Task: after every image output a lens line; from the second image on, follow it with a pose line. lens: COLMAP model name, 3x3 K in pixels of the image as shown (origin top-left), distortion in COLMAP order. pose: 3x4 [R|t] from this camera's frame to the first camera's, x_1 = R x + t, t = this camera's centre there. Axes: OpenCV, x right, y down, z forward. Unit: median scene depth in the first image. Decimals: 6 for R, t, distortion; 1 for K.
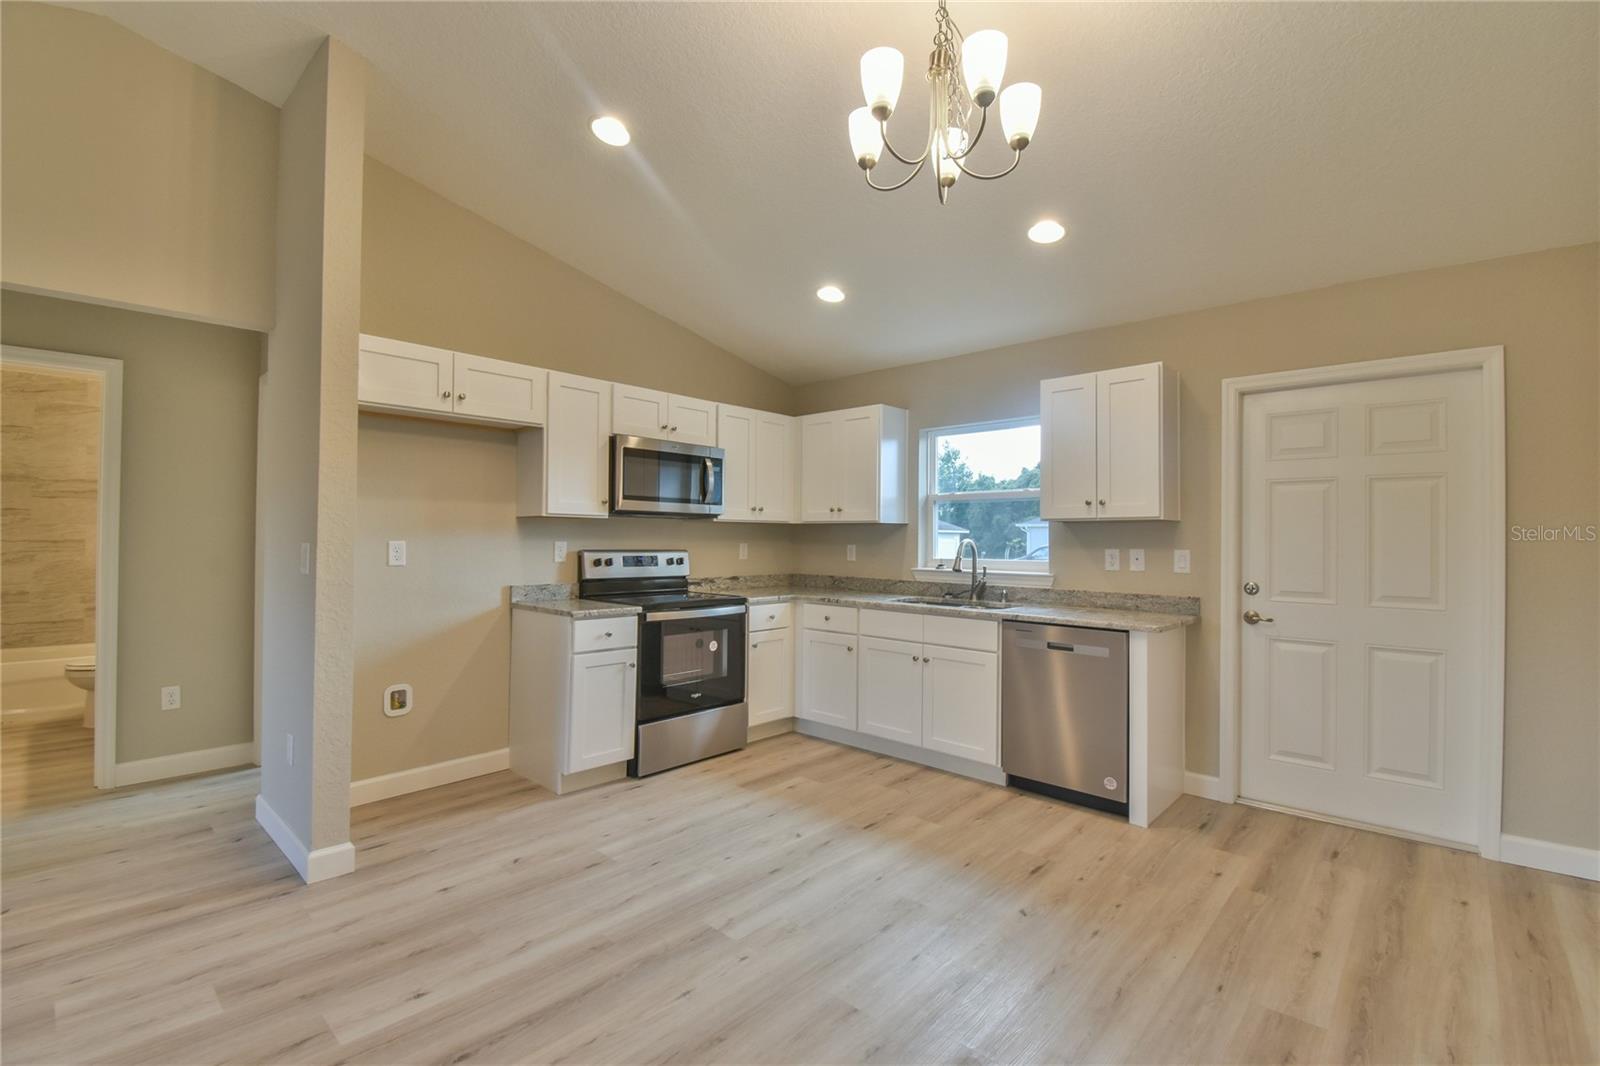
lens RADIAL K [[707.4, 0, 805.9], [0, 707.4, 530.1], [0, 0, 1]] dist [0.008296, -0.017591]
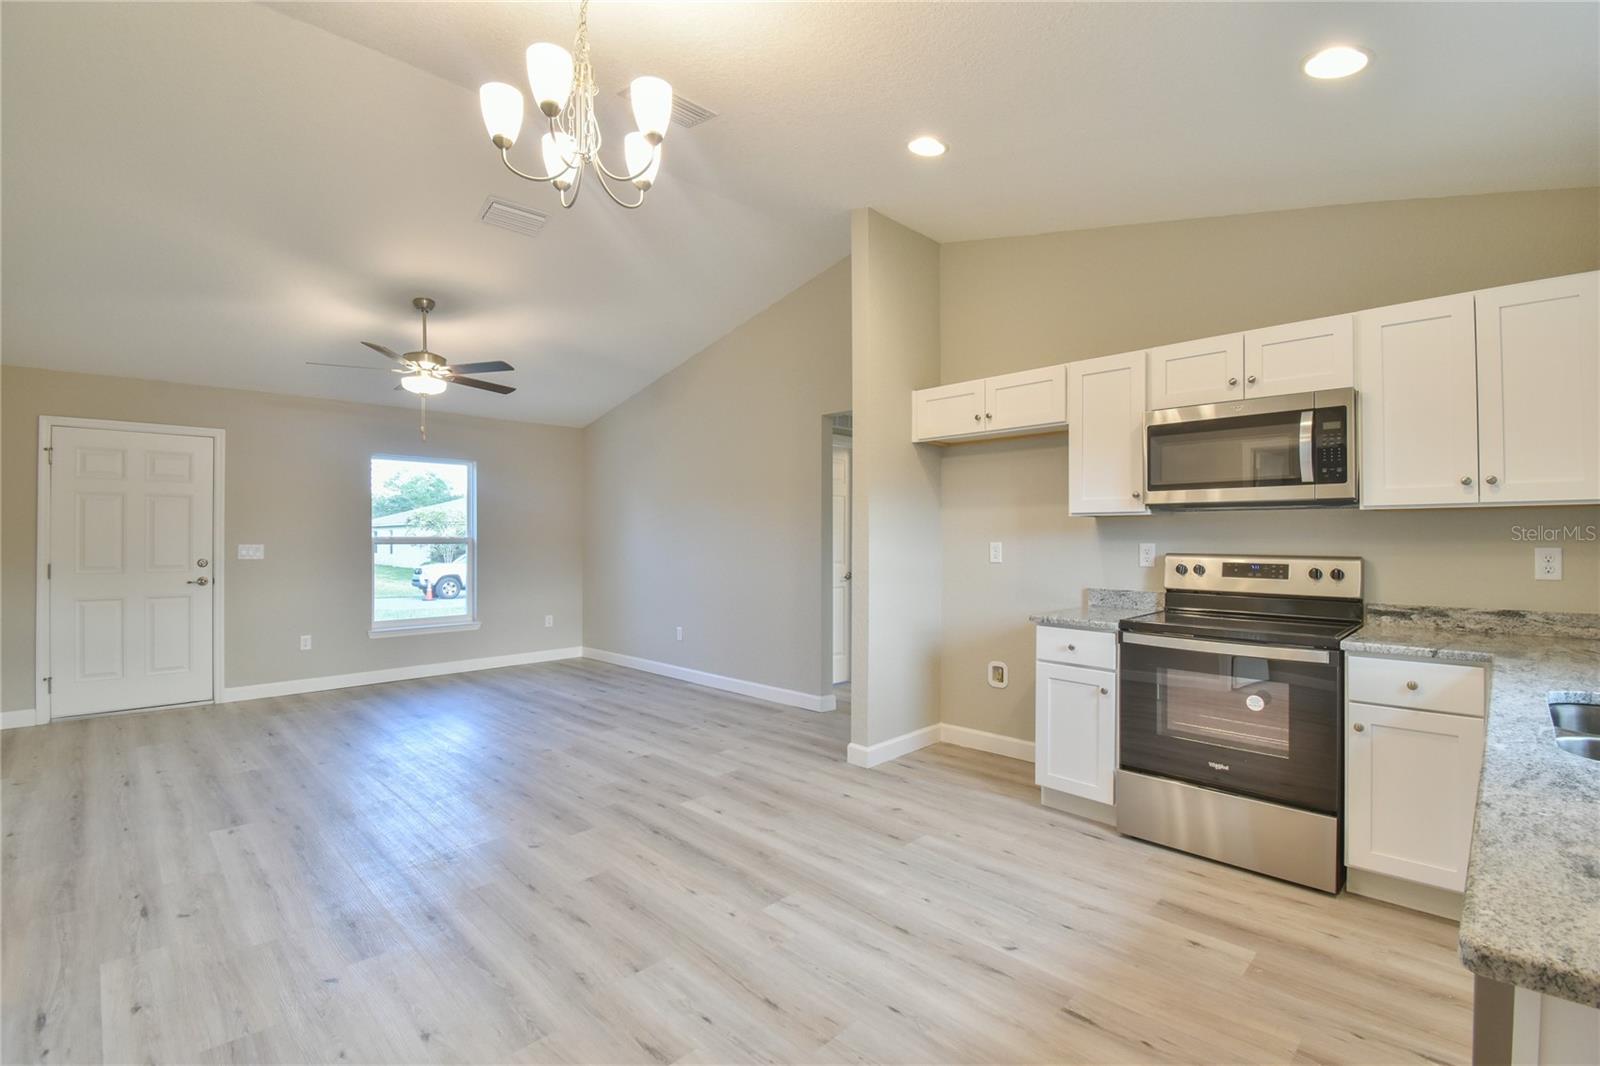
lens RADIAL K [[707.4, 0, 808.0], [0, 707.4, 527.7], [0, 0, 1]] dist [0.008296, -0.017591]
pose [[-0.043227, -0.021402, -0.998836, 0.627178], [0.011474, 0.999694, -0.021917, 0.013048], [0.998999, -0.012408, -0.042968, 0.712540]]
